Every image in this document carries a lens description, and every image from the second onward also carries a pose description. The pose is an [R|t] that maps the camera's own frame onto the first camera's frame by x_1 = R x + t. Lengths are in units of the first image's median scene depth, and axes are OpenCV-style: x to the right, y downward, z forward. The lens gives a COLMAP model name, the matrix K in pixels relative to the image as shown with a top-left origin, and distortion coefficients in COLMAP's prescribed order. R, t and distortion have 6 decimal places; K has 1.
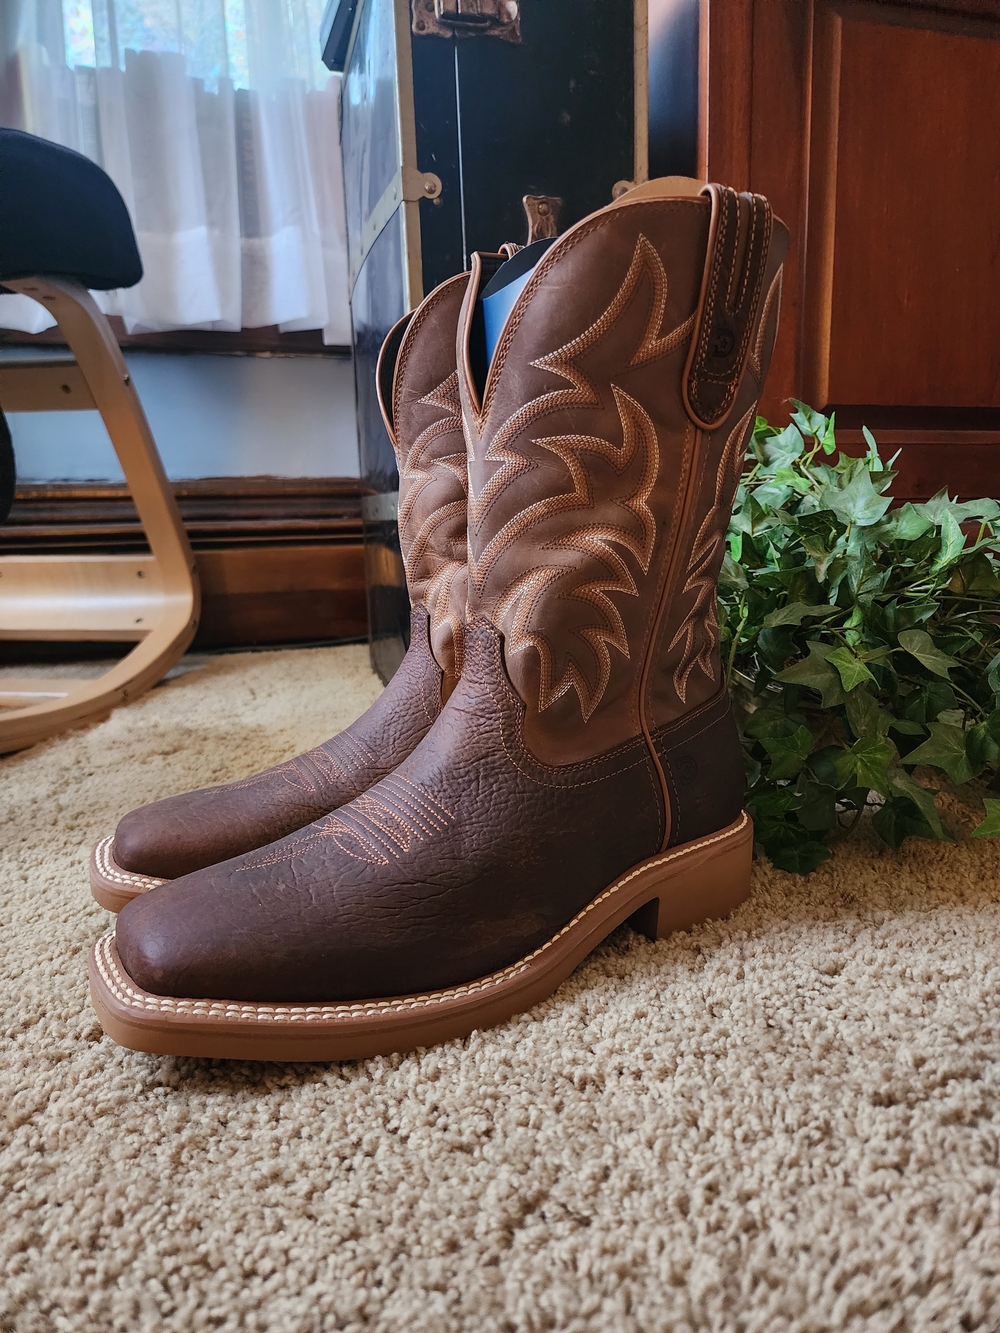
lens RADIAL K [[907.3, 0, 491.3], [0, 907.3, 674.1], [0, 0, 1]] dist [0.008716, -0.009510]
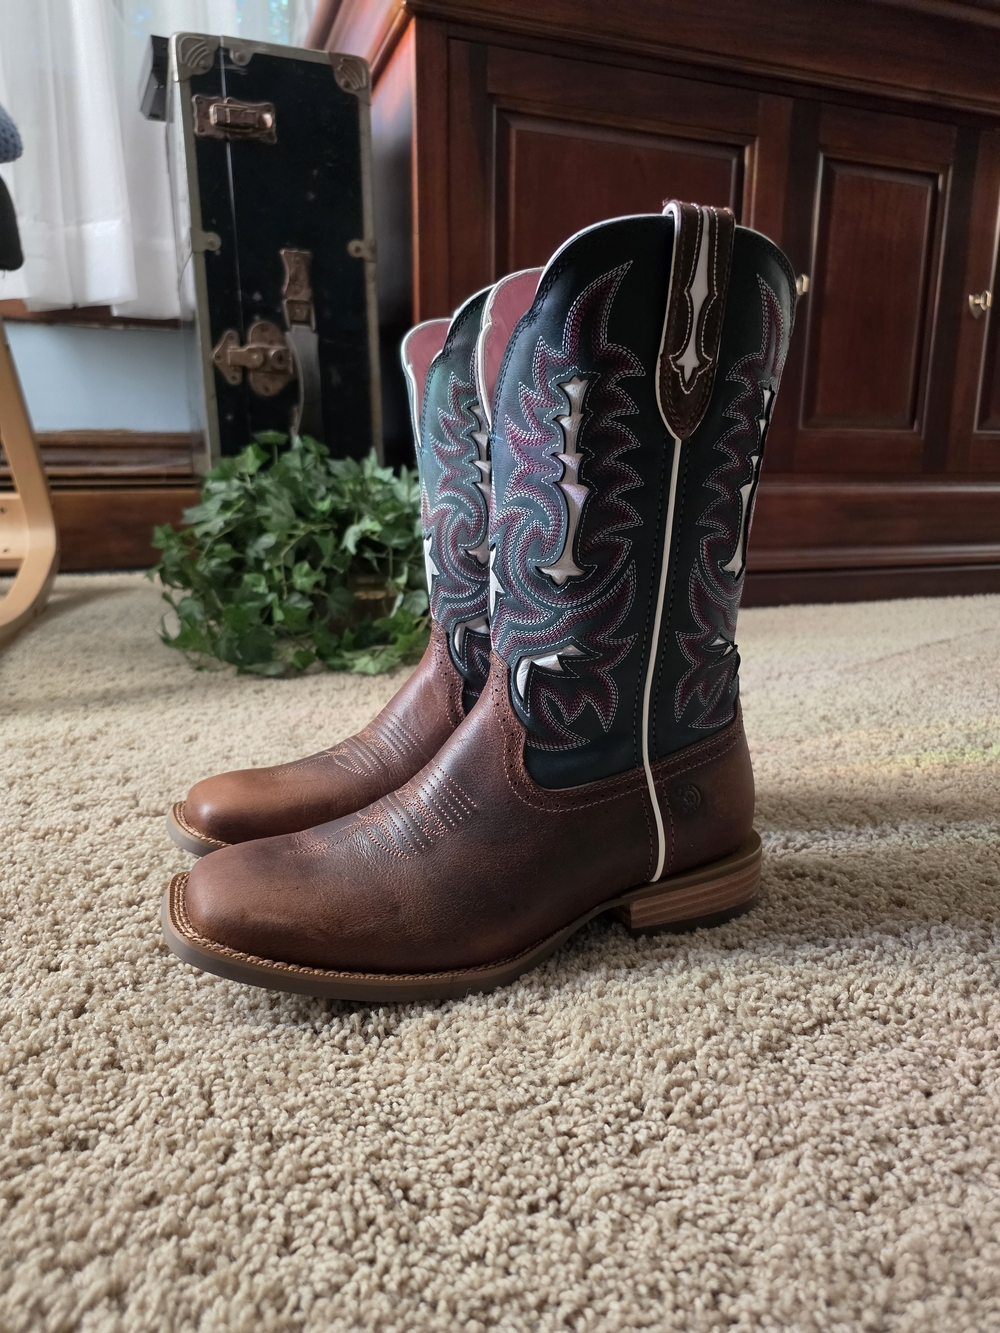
lens RADIAL K [[892.6, 0, 500.0], [0, 892.6, 666.5], [0, 0, 1]] dist [0.004892, -0.001525]
pose [[0.993662, 0.003825, 0.112348, 0.193659], [-0.010371, 0.998278, 0.057738, 0.035184], [-0.111933, -0.058537, 0.991990, -0.407476]]
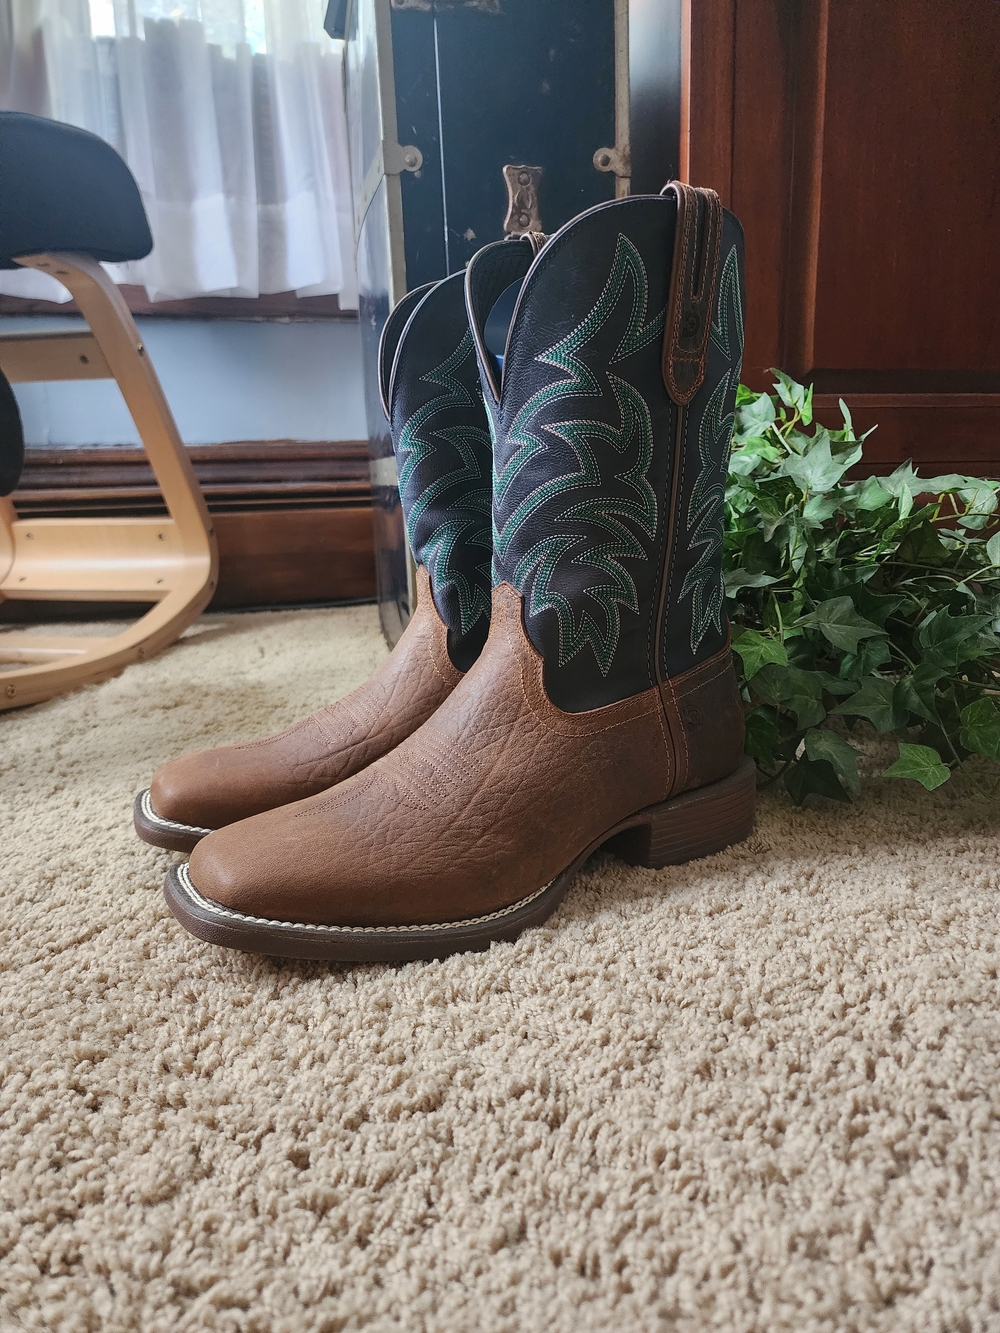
lens RADIAL K [[907.3, 0, 491.3], [0, 907.3, 674.1], [0, 0, 1]] dist [0.008716, -0.009510]
pose [[0.998221, 0.010455, -0.058704, 0.076767], [-0.007735, 0.998894, 0.046370, -0.004433], [0.059124, -0.045834, 0.997198, -0.037677]]
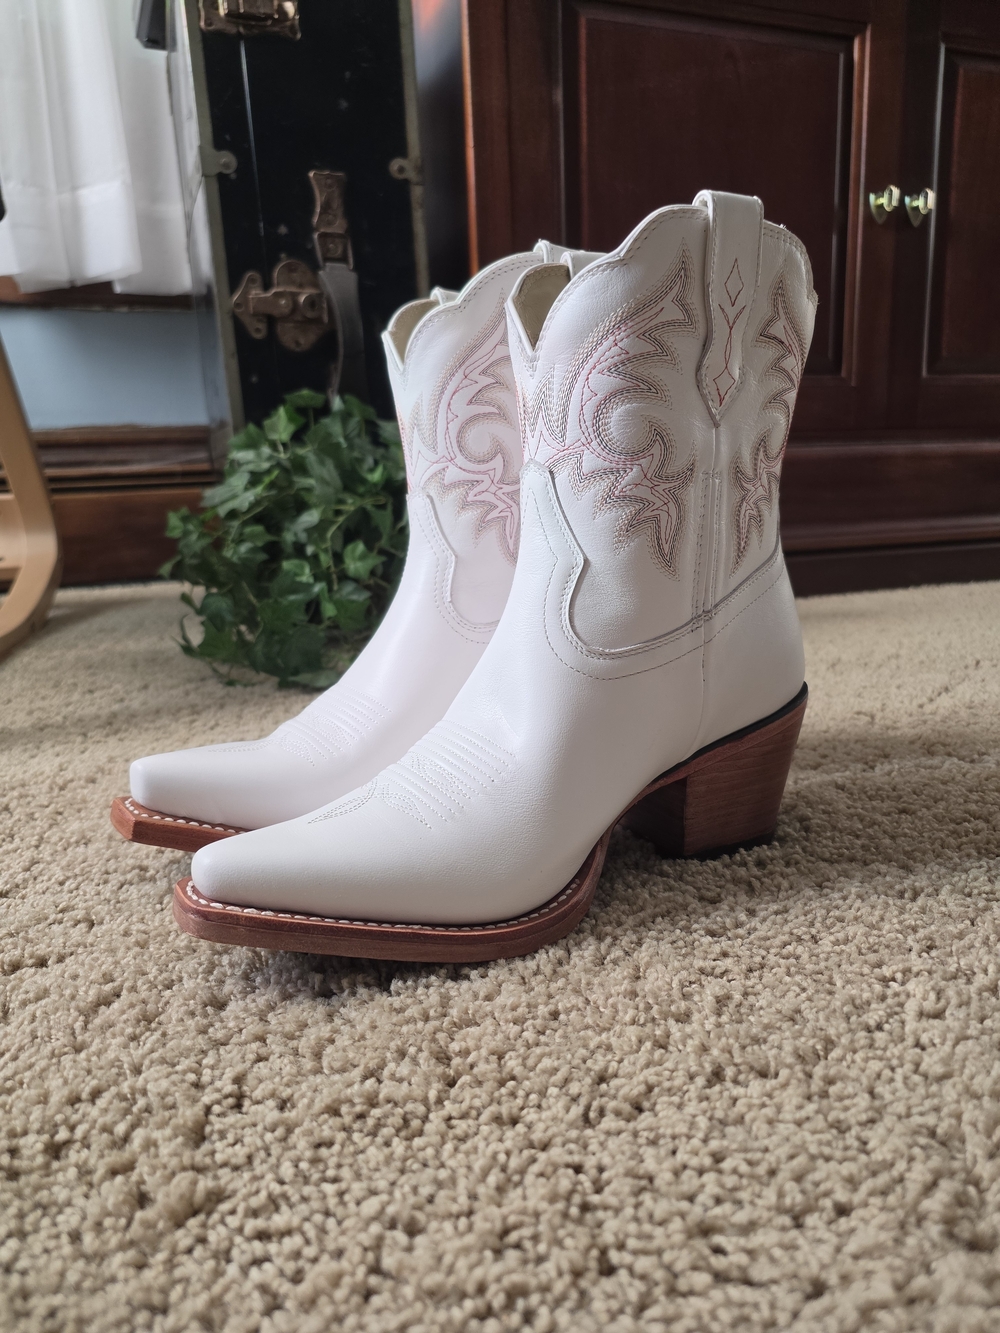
lens RADIAL K [[910.4, 0, 501.7], [0, 910.4, 674.4], [0, 0, 1]] dist [-0.006931, 0.004811]
pose [[0.995619, -0.034039, 0.087090, 0.137590], [0.029901, 0.998381, 0.048393, 0.060531], [-0.088597, -0.045577, 0.995024, -0.185961]]
